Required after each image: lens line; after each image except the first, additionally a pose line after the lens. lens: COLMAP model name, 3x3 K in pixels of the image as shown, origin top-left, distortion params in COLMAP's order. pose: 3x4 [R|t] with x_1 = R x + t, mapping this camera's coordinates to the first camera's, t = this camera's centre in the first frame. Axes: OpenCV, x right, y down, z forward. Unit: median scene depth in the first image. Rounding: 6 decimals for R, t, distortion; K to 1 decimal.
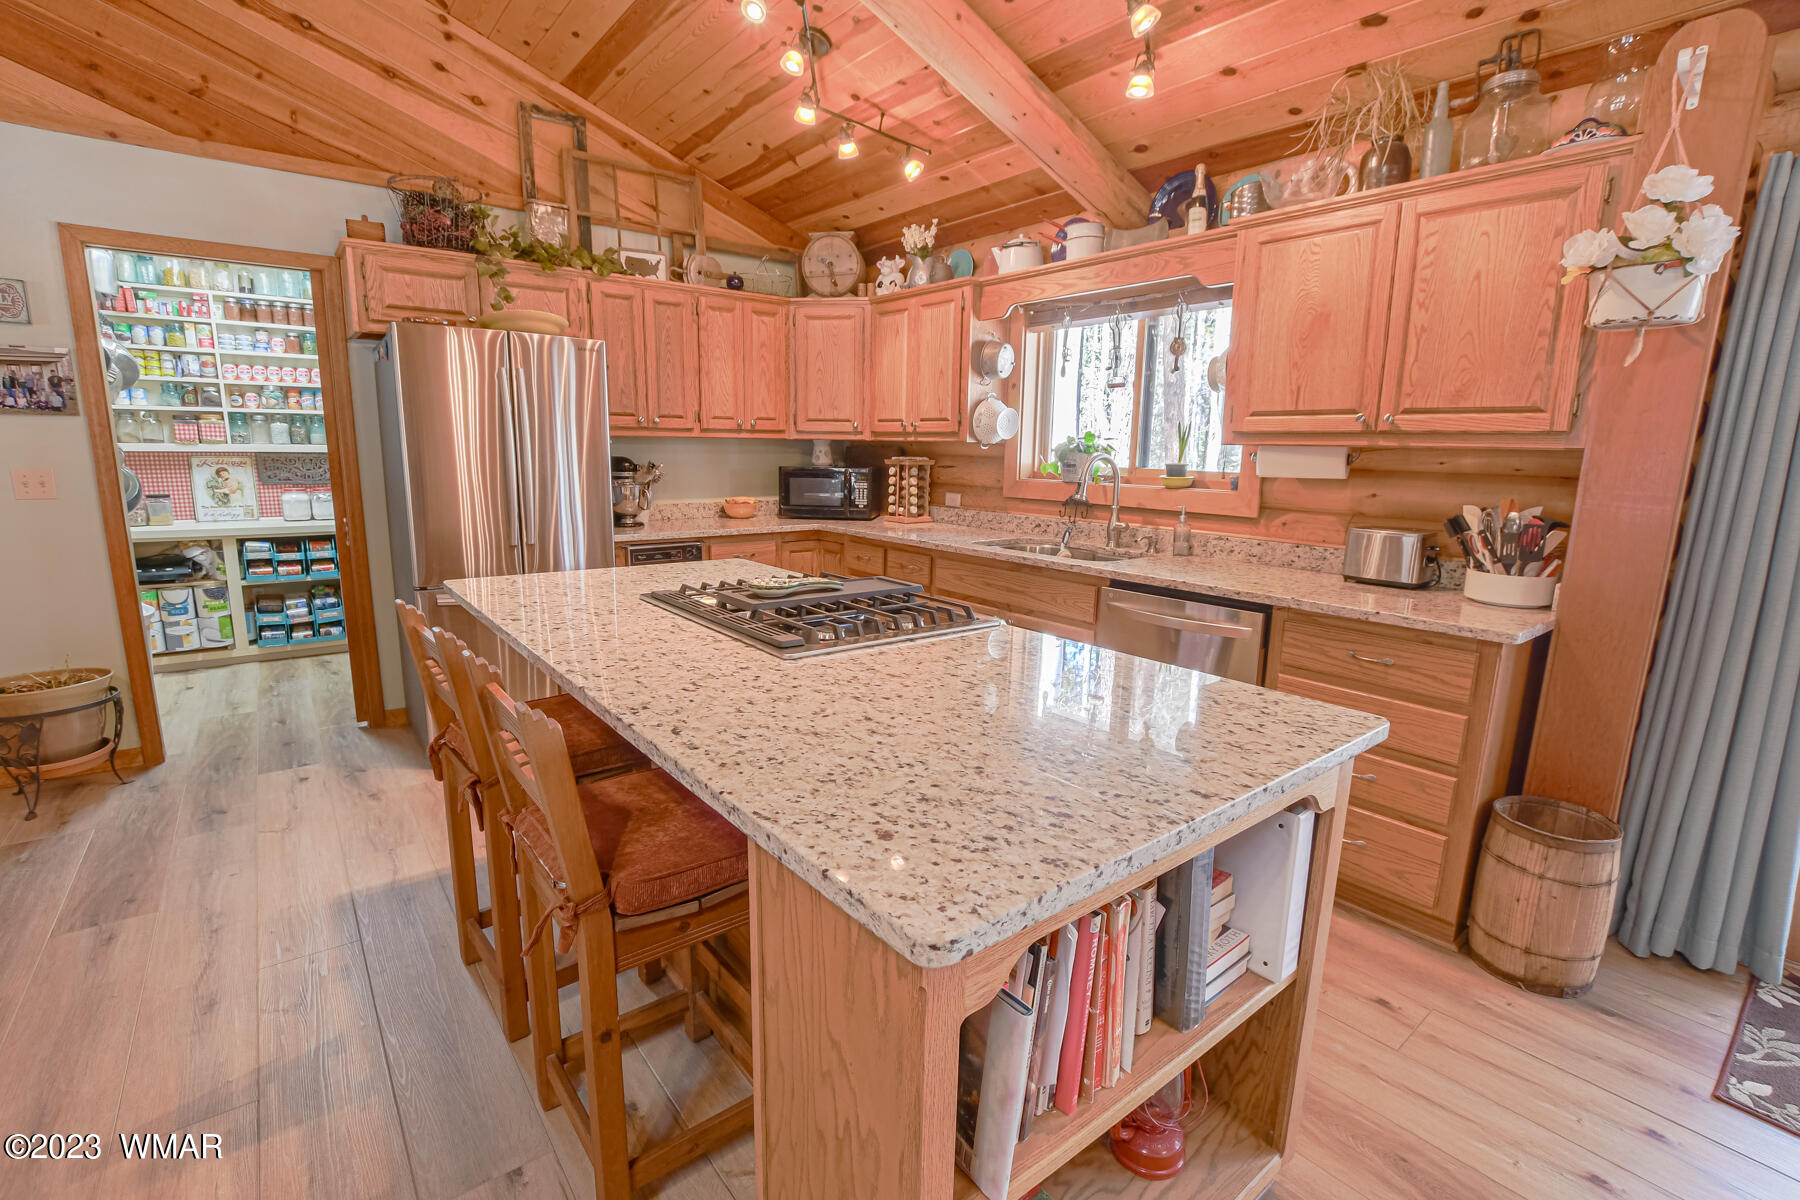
lens RADIAL K [[799.8, 0, 903.2], [0, 799.8, 598.3], [0, 0, 1]] dist [-0.030063, 0.006763]
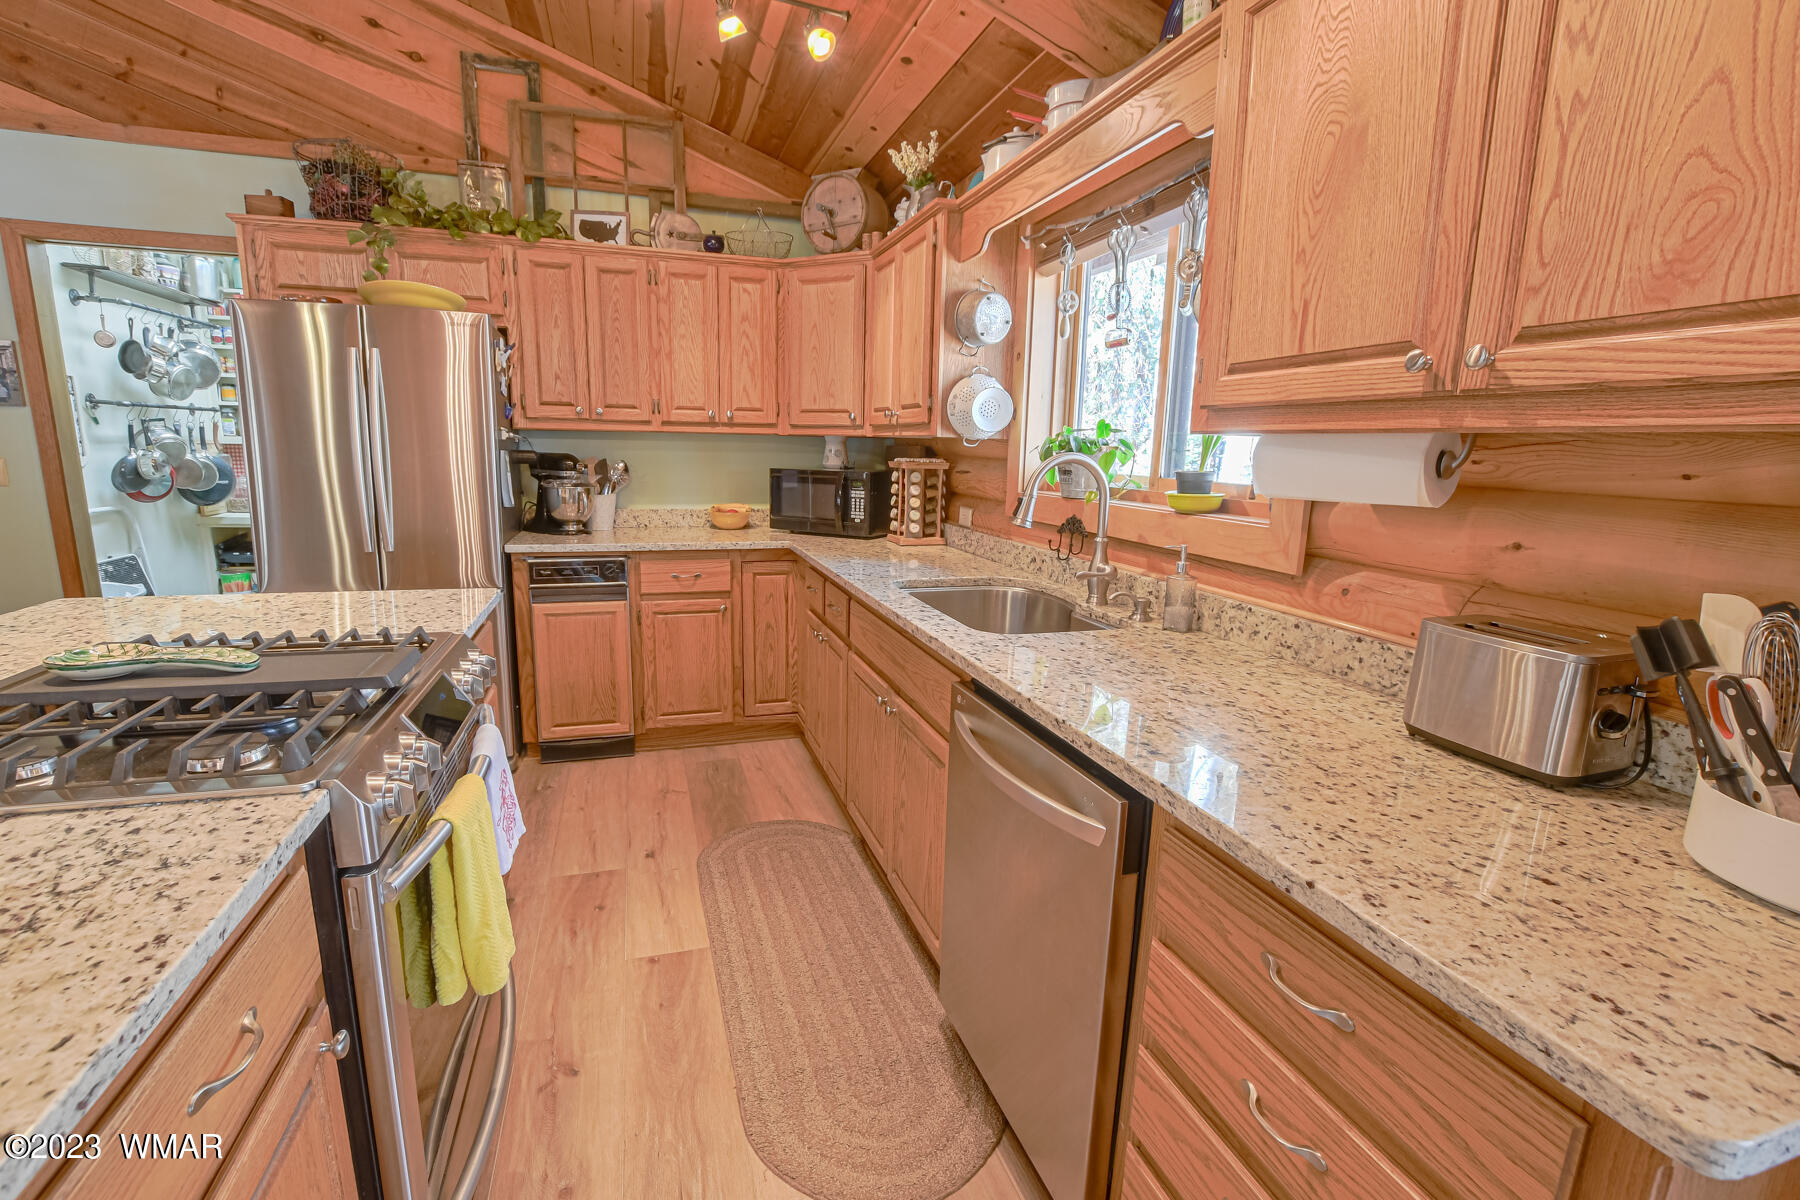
lens RADIAL K [[799.8, 0, 893.1], [0, 799.8, 596.4], [0, 0, 1]] dist [-0.030063, 0.006763]
pose [[0.936883, 0.070101, -0.342544, 0.321258], [-0.073403, 0.997297, 0.003334, -0.059426], [0.341852, 0.022020, 0.939496, 0.357697]]
